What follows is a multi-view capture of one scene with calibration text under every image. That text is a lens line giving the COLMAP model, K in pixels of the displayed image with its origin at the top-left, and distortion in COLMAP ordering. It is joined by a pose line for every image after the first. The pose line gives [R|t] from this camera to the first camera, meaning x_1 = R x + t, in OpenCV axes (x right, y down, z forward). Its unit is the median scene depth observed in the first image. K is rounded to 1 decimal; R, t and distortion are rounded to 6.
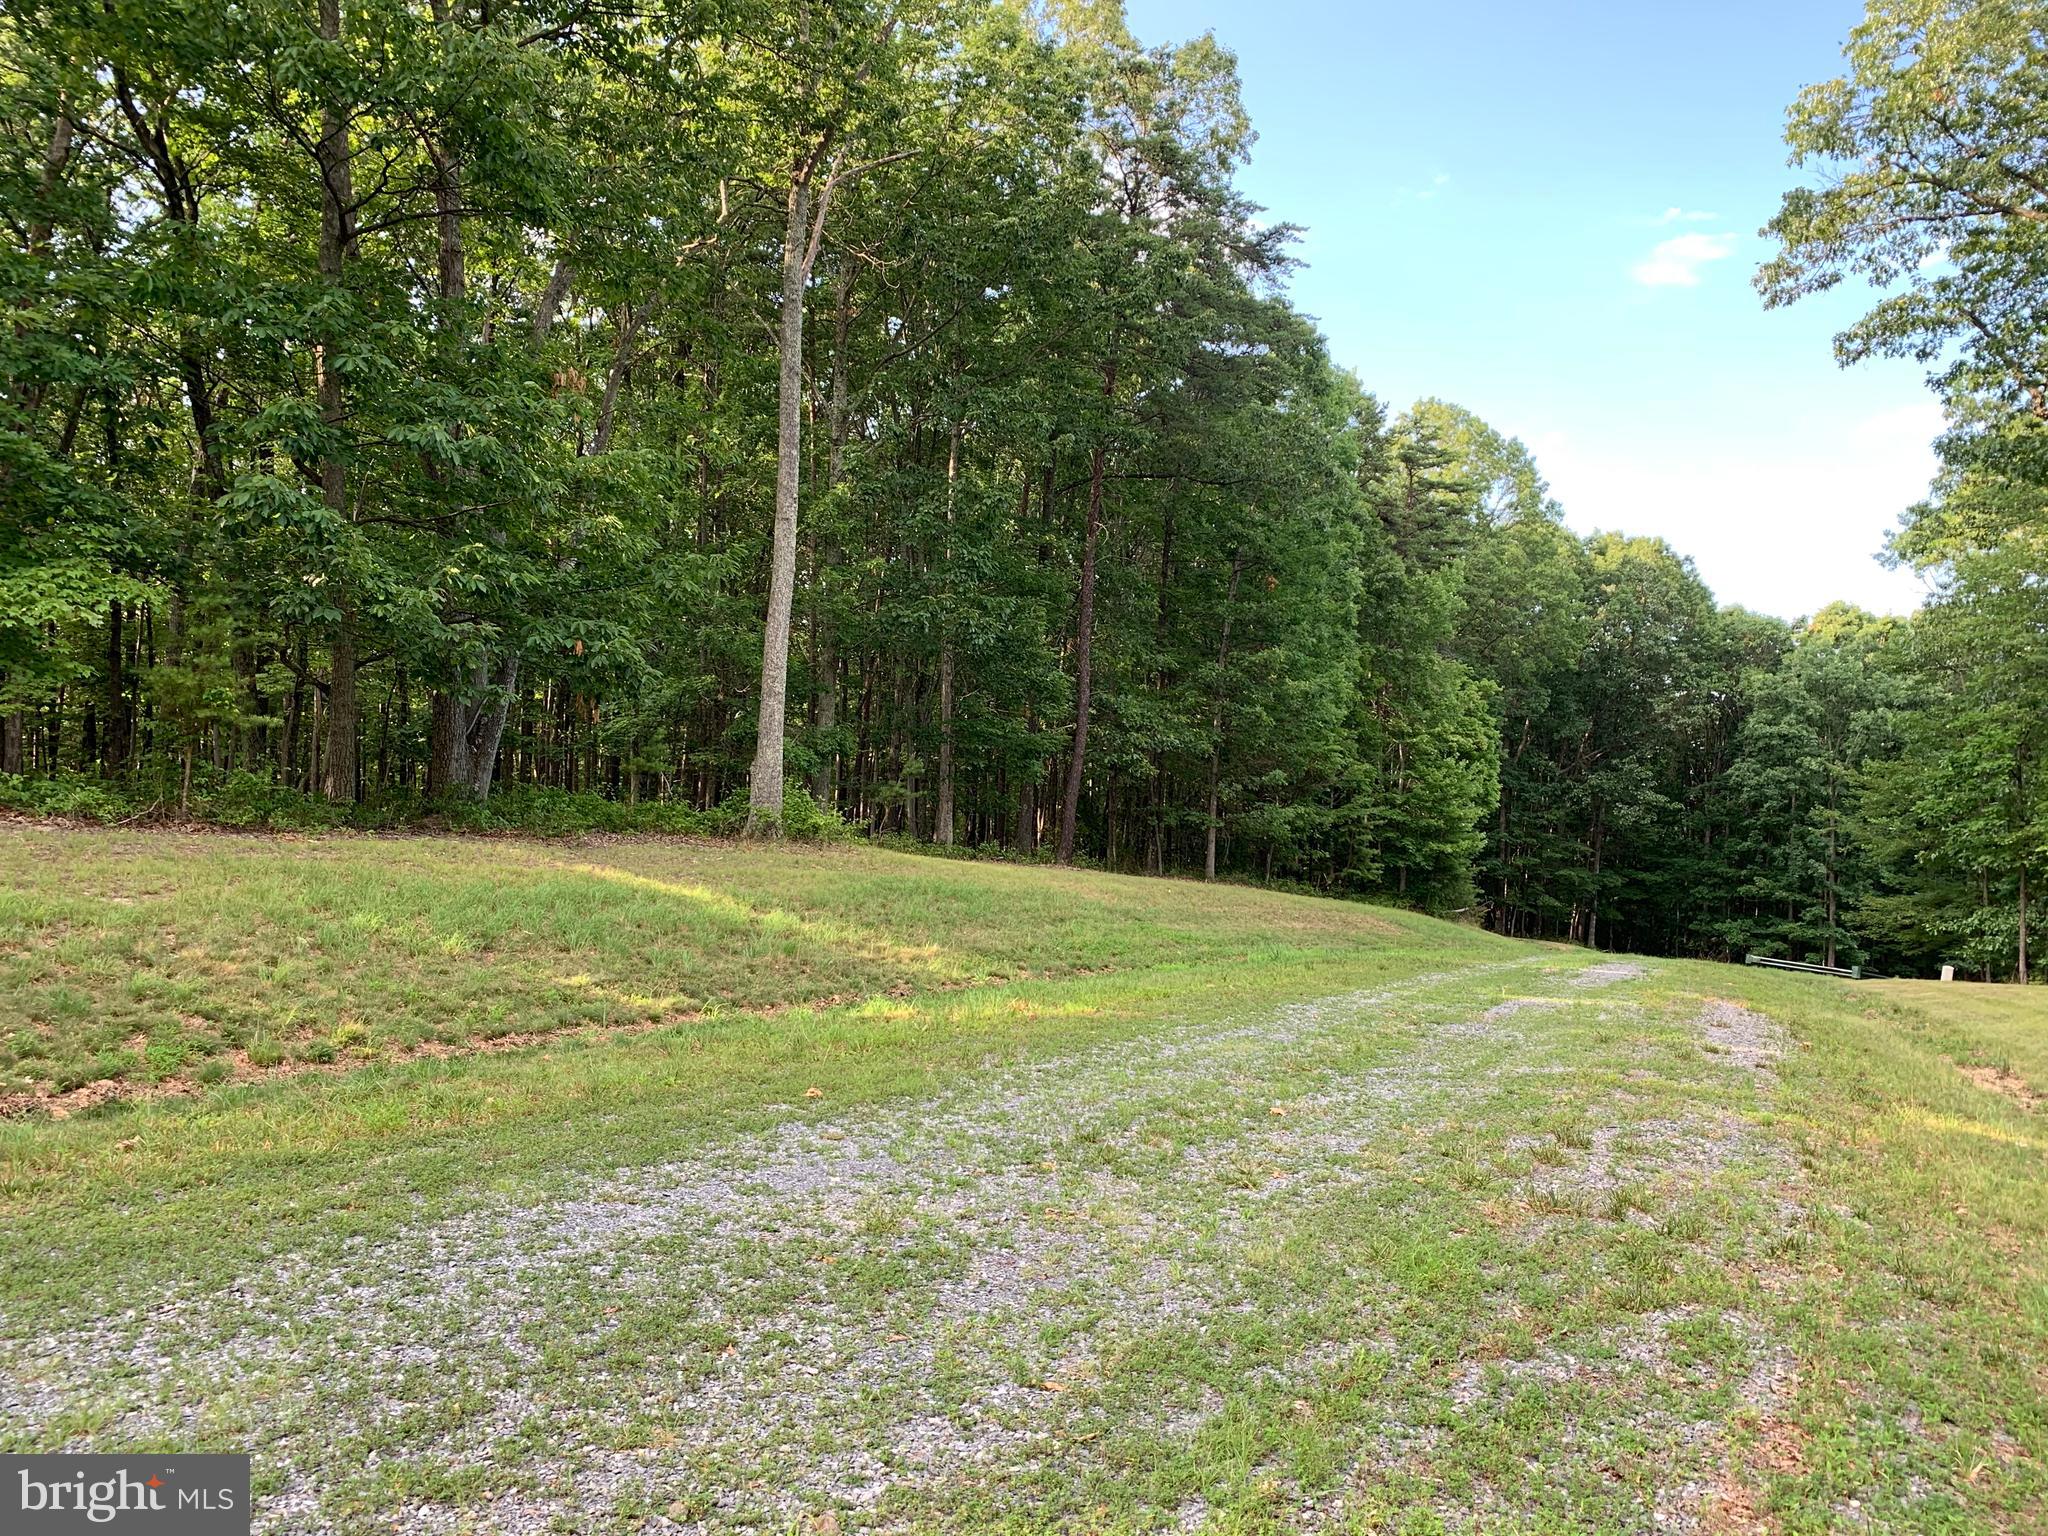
lens RADIAL K [[1568.7, 0, 1024.0], [0, 1568.7, 768.0], [0, 0, 1]] dist [-0.002379, -0.002779]
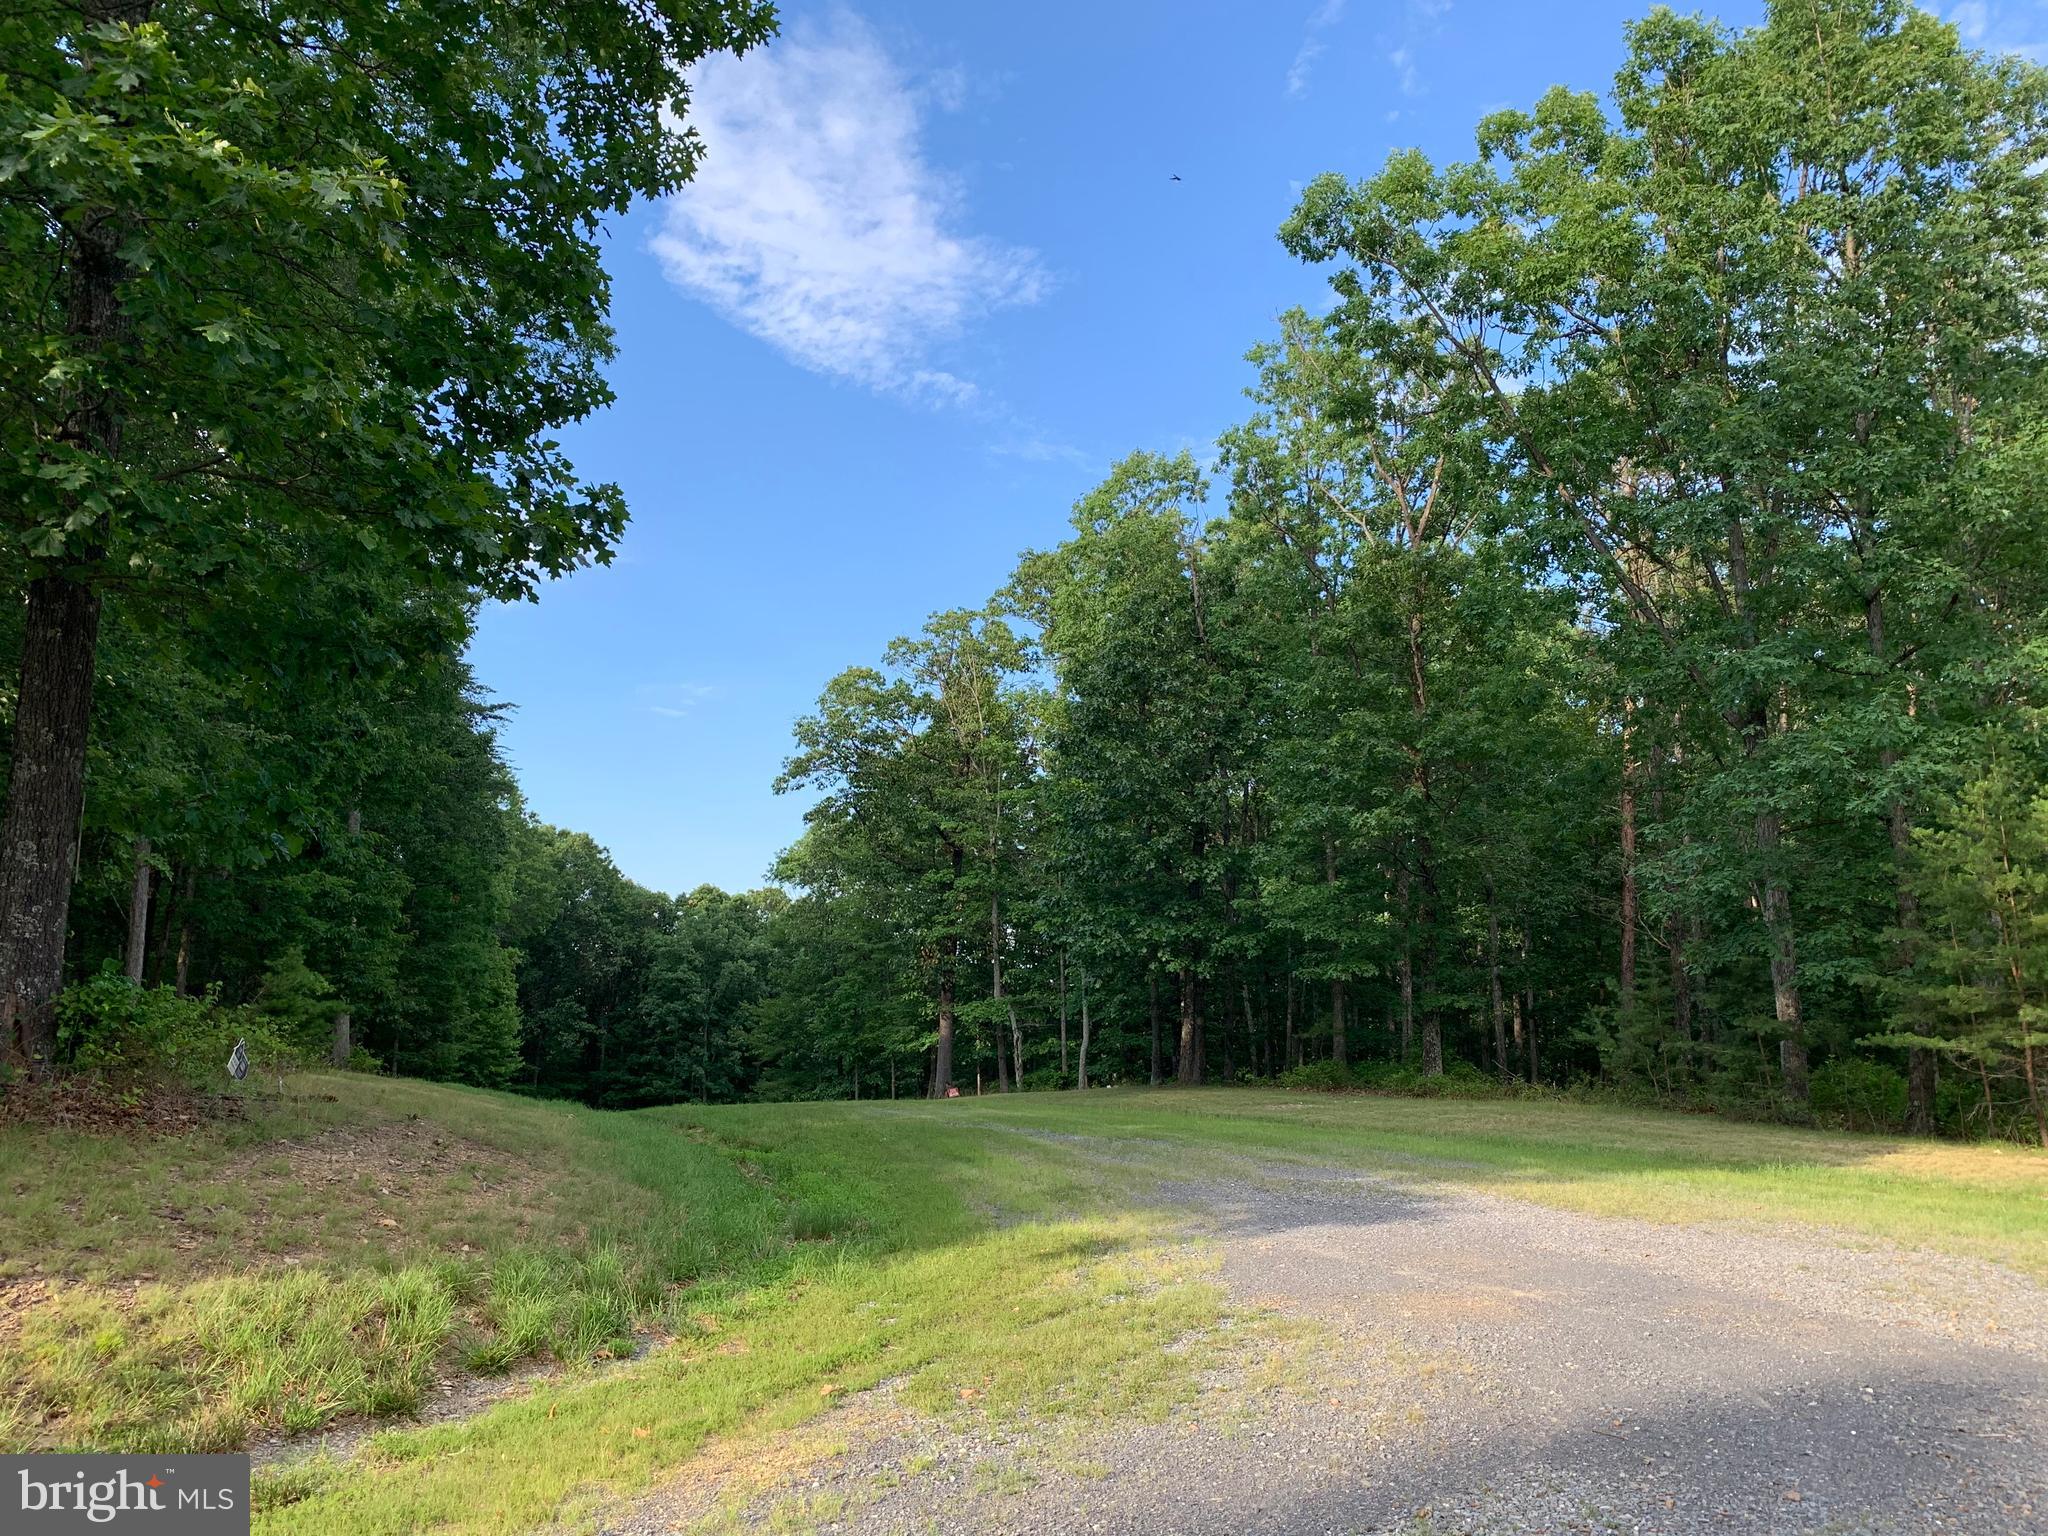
lens RADIAL K [[1568.7, 0, 1024.0], [0, 1568.7, 768.0], [0, 0, 1]] dist [-0.002379, -0.002779]
pose [[0.739295, 0.066420, 0.670098, -0.341930], [0.029763, 0.990928, -0.131058, -0.018953], [-0.672724, 0.116834, 0.730611, -0.383930]]
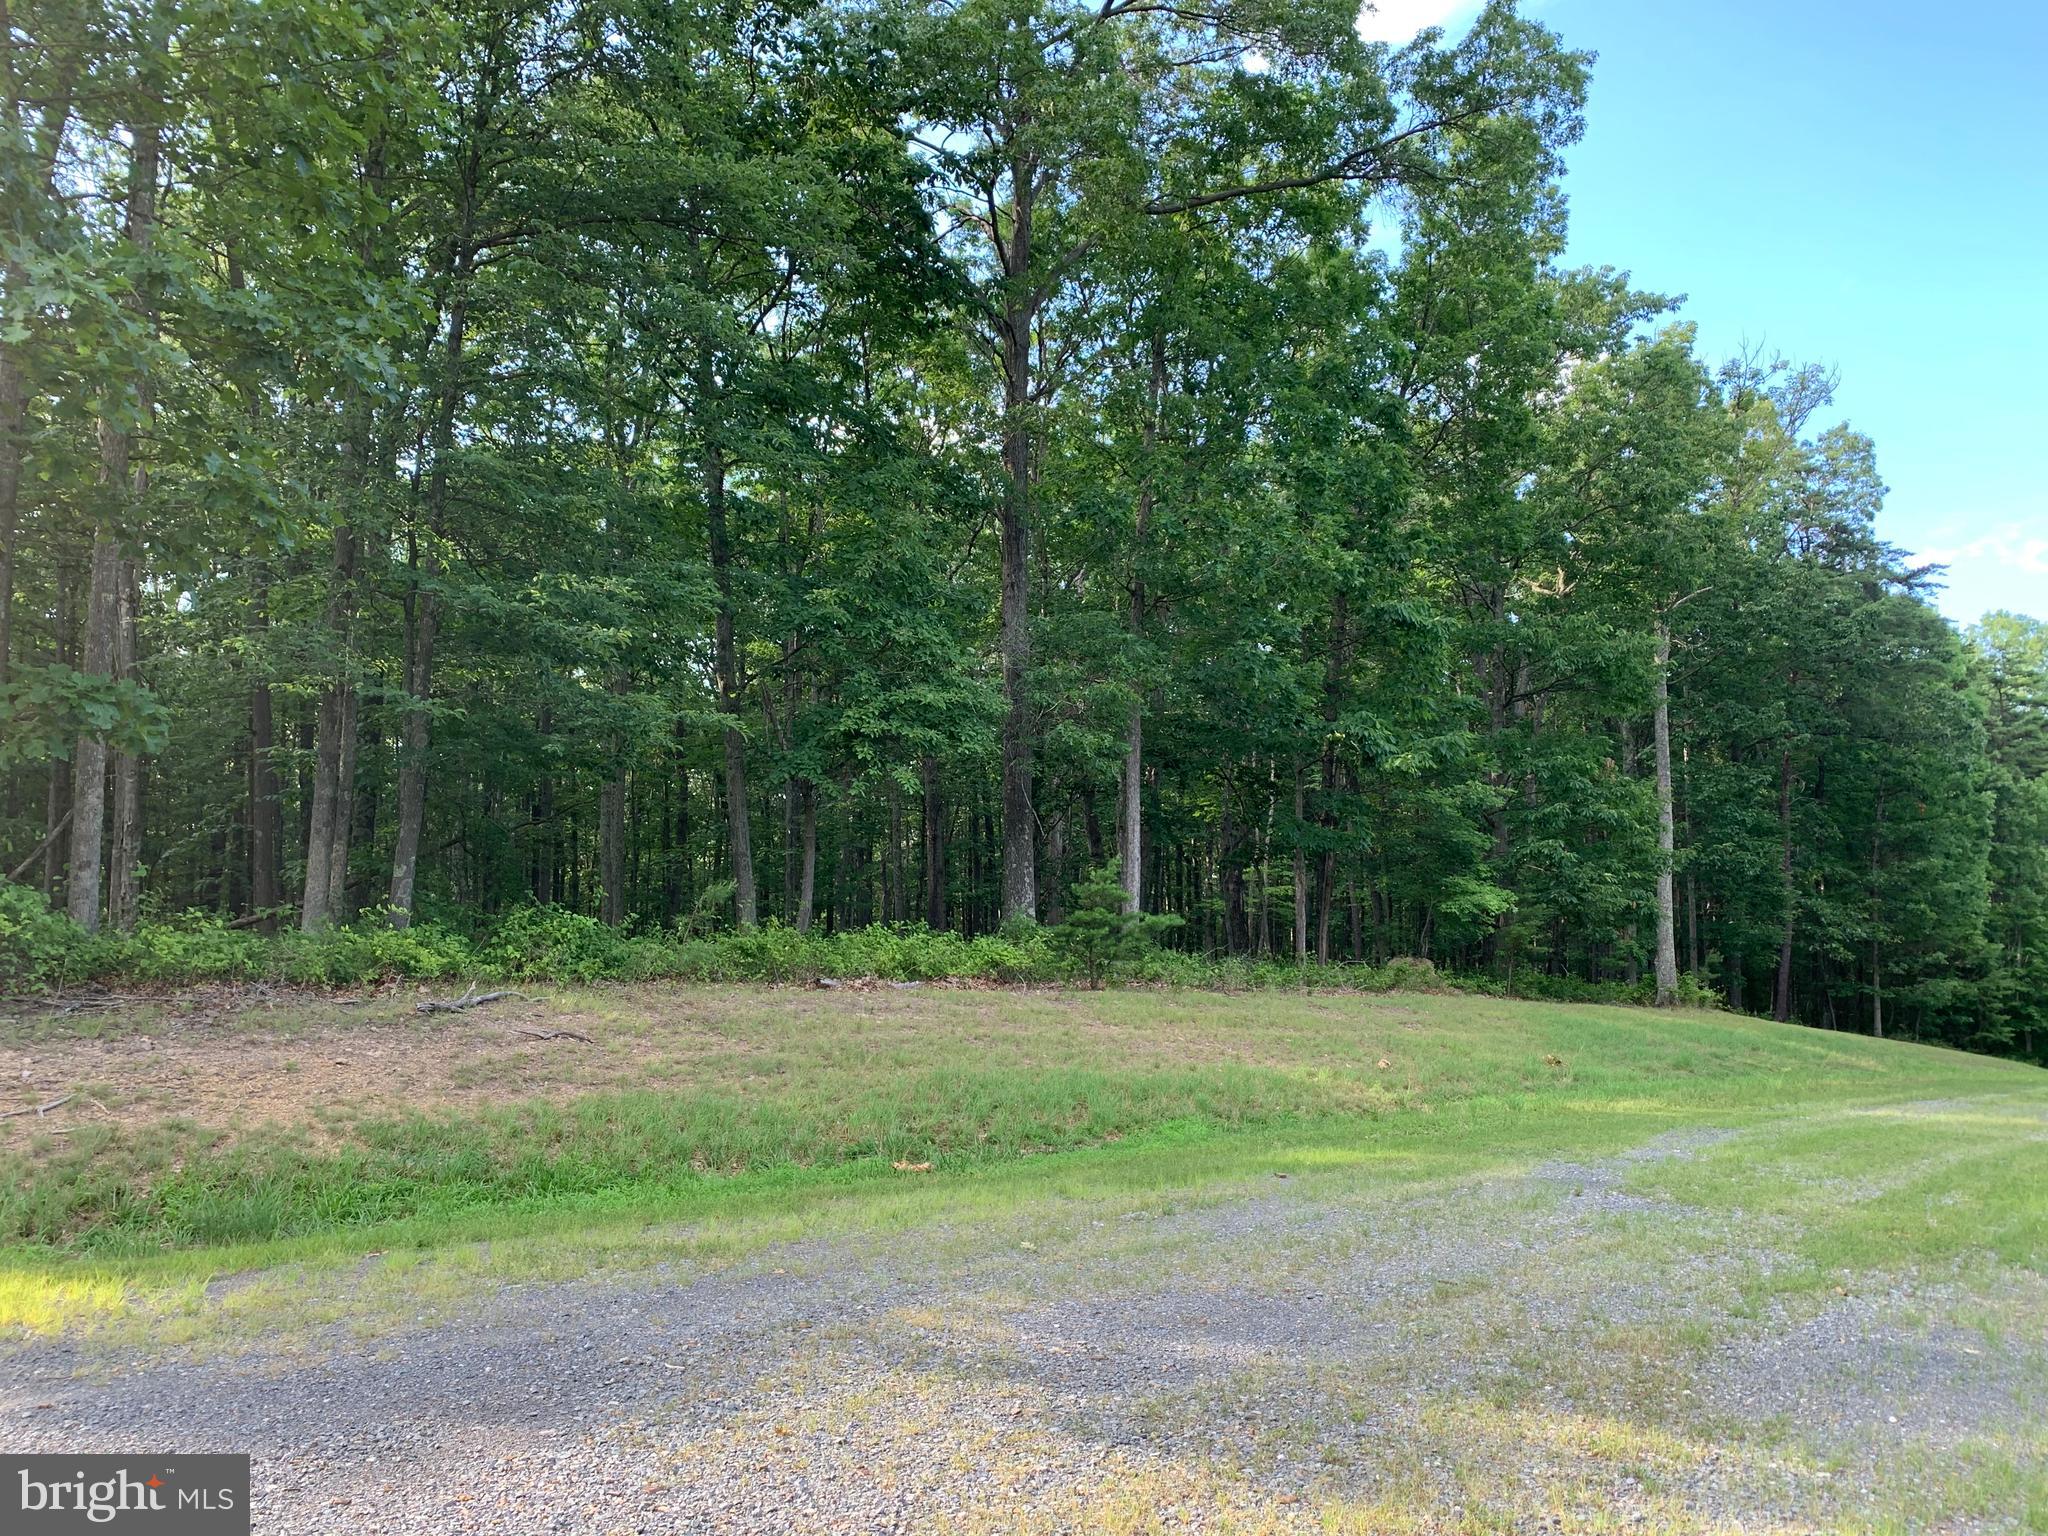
lens RADIAL K [[1568.7, 0, 1024.0], [0, 1568.7, 768.0], [0, 0, 1]] dist [-0.002379, -0.002779]
pose [[0.960162, -0.055396, -0.273899, -0.145422], [0.023110, 0.992537, -0.119730, -0.008737], [0.278488, 0.108630, 0.954277, -0.333252]]
